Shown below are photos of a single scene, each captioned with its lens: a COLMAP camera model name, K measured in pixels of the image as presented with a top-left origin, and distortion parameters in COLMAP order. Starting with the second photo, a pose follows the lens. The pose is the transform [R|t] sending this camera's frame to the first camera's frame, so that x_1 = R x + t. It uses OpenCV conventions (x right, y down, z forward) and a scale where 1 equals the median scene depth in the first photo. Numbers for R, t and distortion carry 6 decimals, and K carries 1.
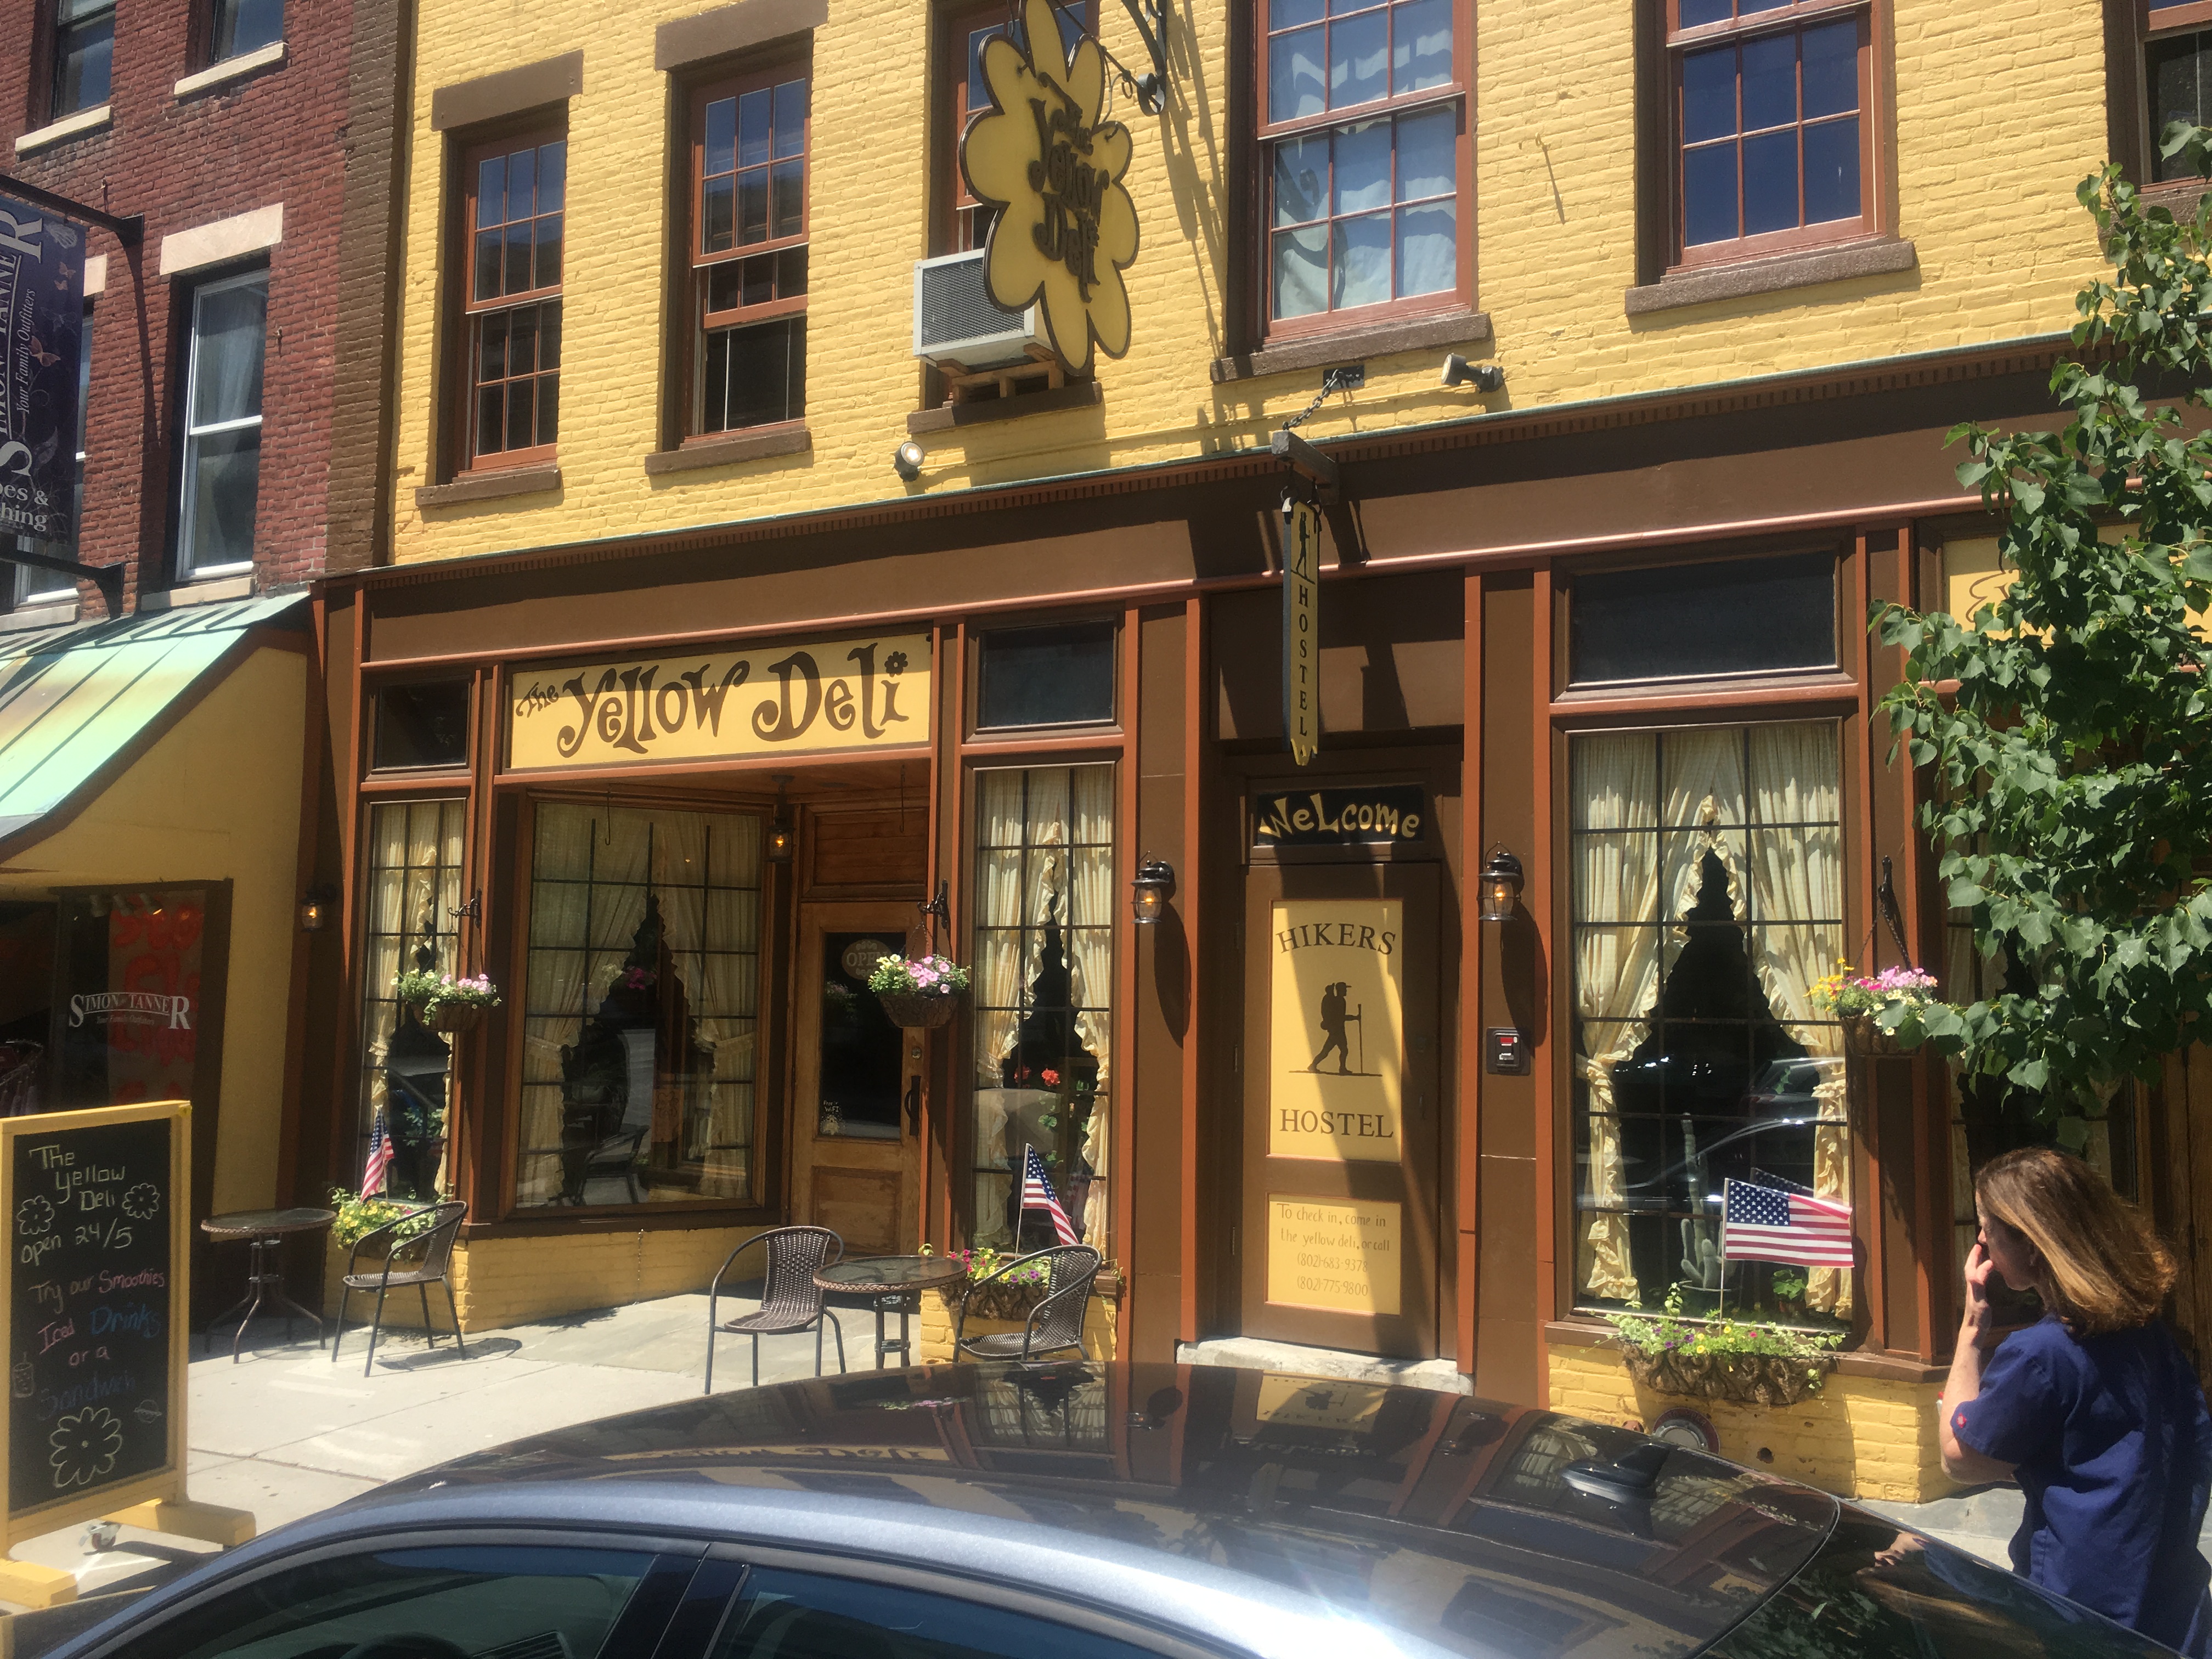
lens RADIAL K [[1904.9, 0, 1101.3], [0, 1904.9, 794.1], [0, 0, 1]] dist [0.102725, -0.153138]
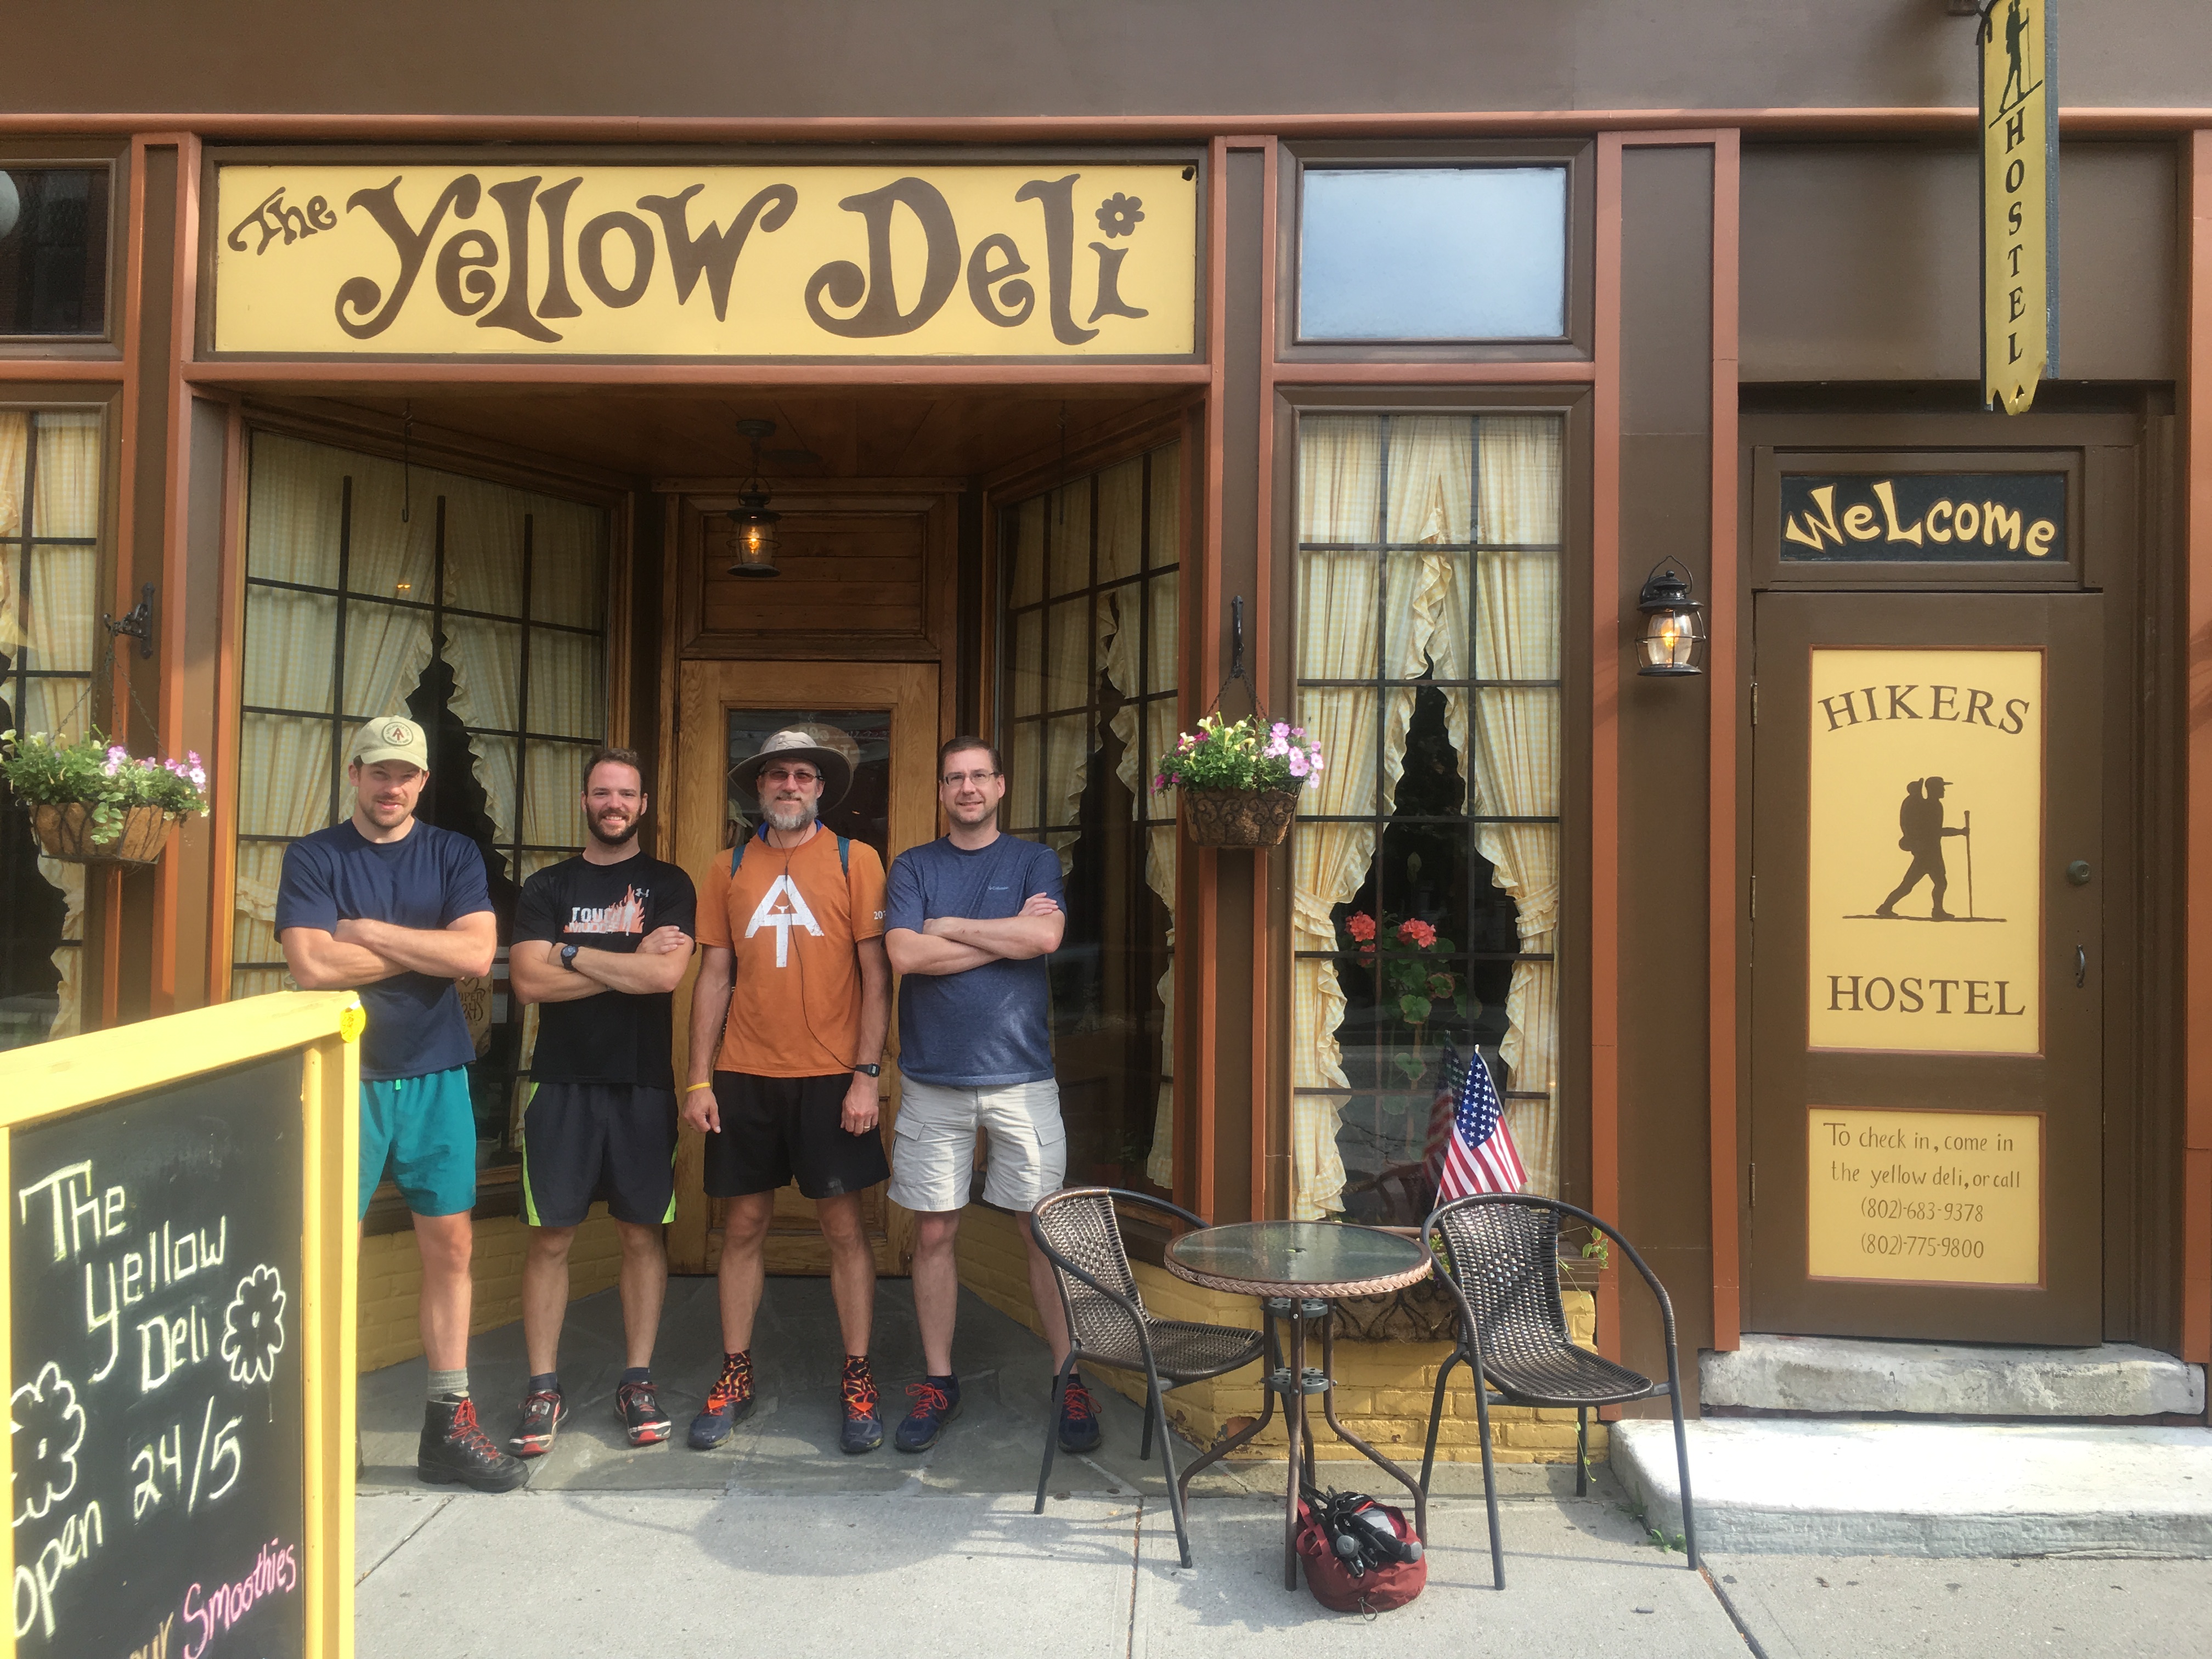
lens RADIAL K [[1904.9, 0, 1101.3], [0, 1904.9, 794.1], [0, 0, 1]] dist [0.102725, -0.153138]
pose [[0.896446, 0.021282, 0.442641, -0.360731], [-0.047866, 0.997653, 0.048972, 0.075645], [-0.440559, -0.065088, 0.895361, 0.478920]]
